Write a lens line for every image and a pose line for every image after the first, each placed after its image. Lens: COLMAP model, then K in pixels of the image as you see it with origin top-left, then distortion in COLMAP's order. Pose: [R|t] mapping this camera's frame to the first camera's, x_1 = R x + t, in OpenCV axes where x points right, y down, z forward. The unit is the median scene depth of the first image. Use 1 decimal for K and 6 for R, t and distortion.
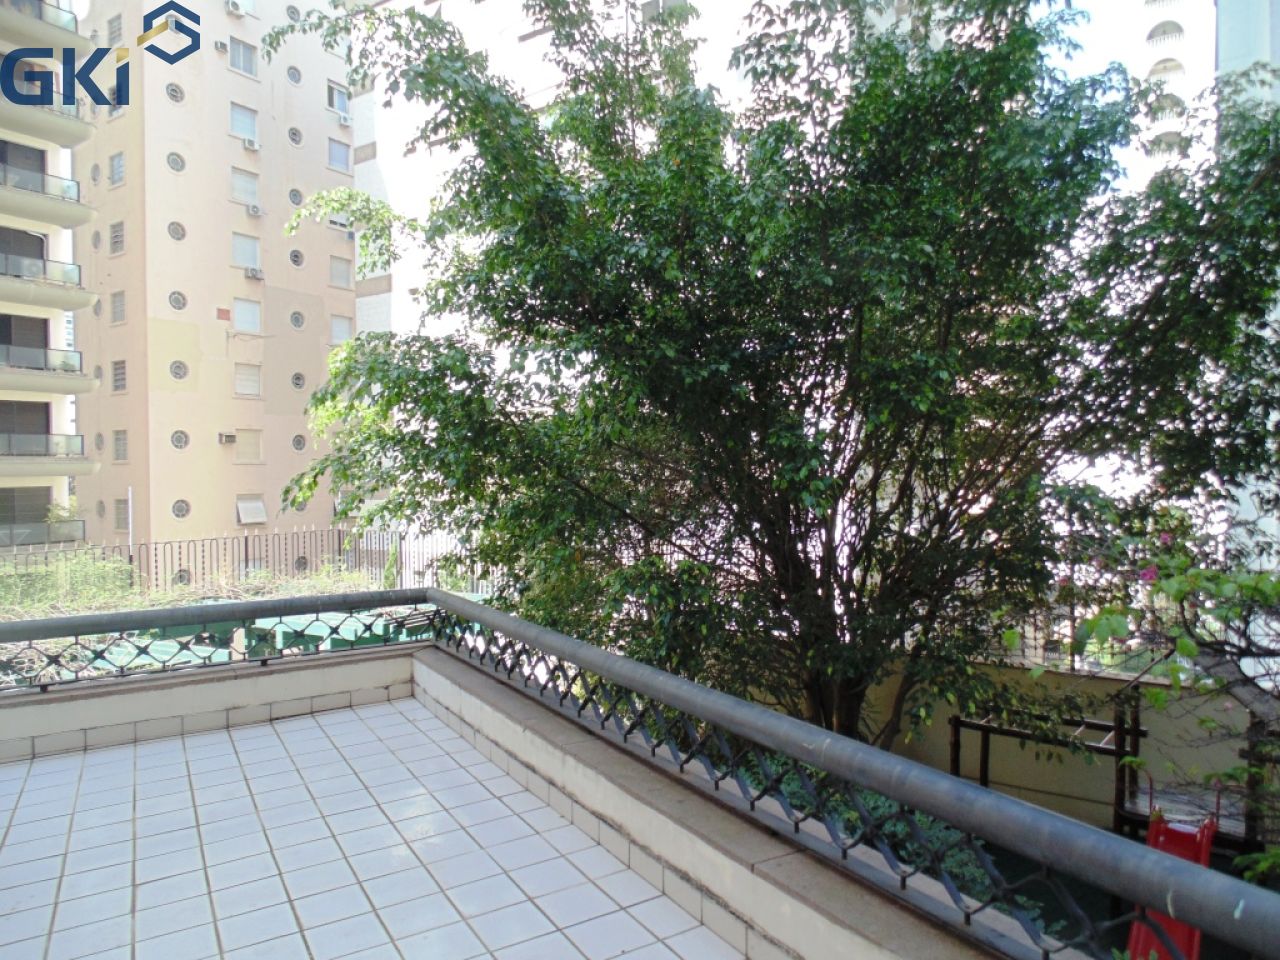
lens RADIAL K [[813.4, 0, 640.0], [0, 813.4, 480.0], [0, 0, 1]] dist [0.001593, 0.000798]
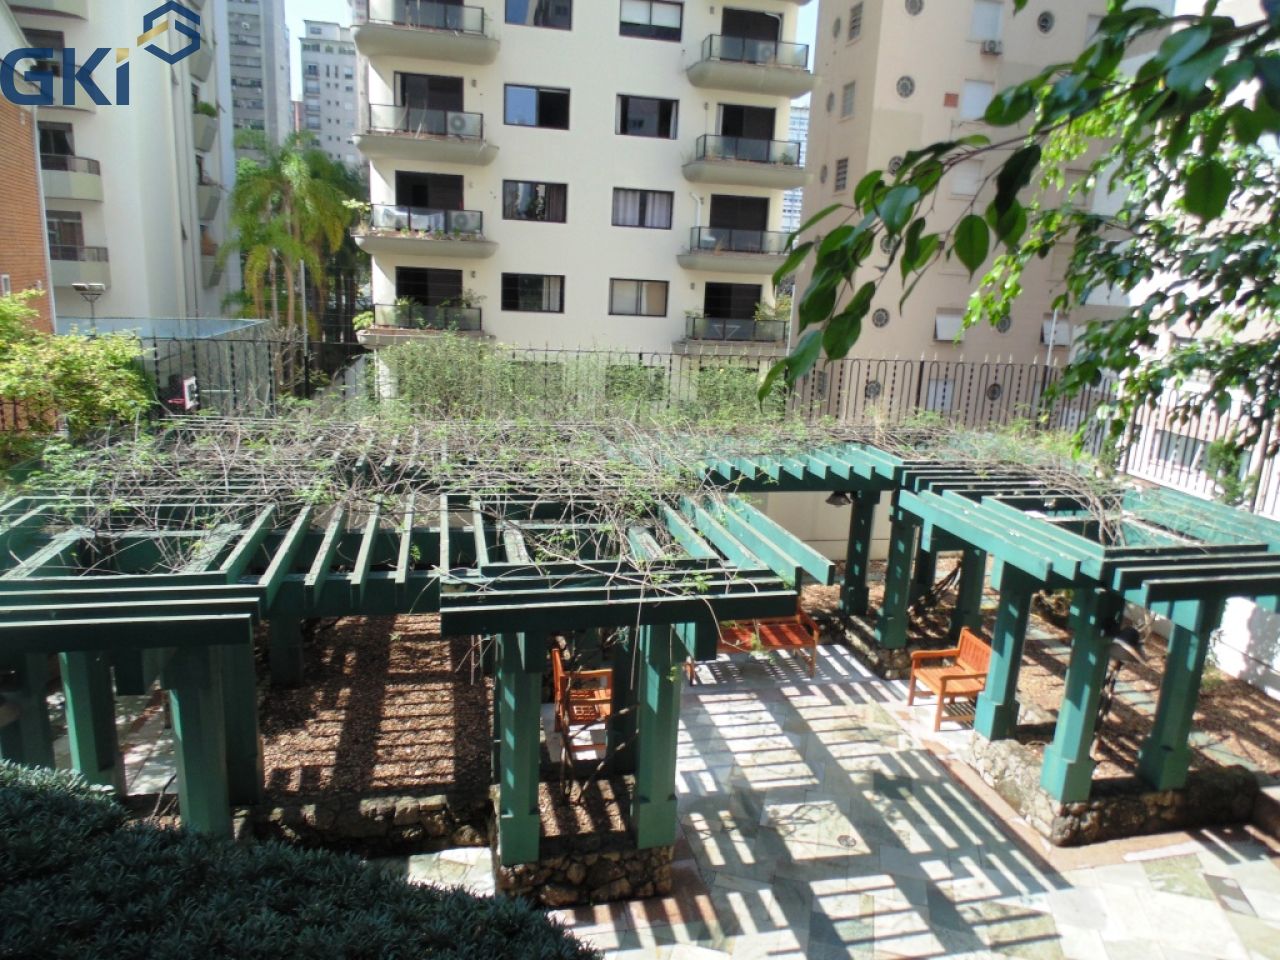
lens RADIAL K [[841.2, 0, 640.0], [0, 841.2, 480.0], [0, 0, 1]] dist [-0.036163, -0.000244]
pose [[0.691966, 0.215241, -0.689097, -0.060093], [-0.063075, 0.968895, 0.239299, 0.003342], [0.719170, -0.122122, 0.684019, 0.153046]]
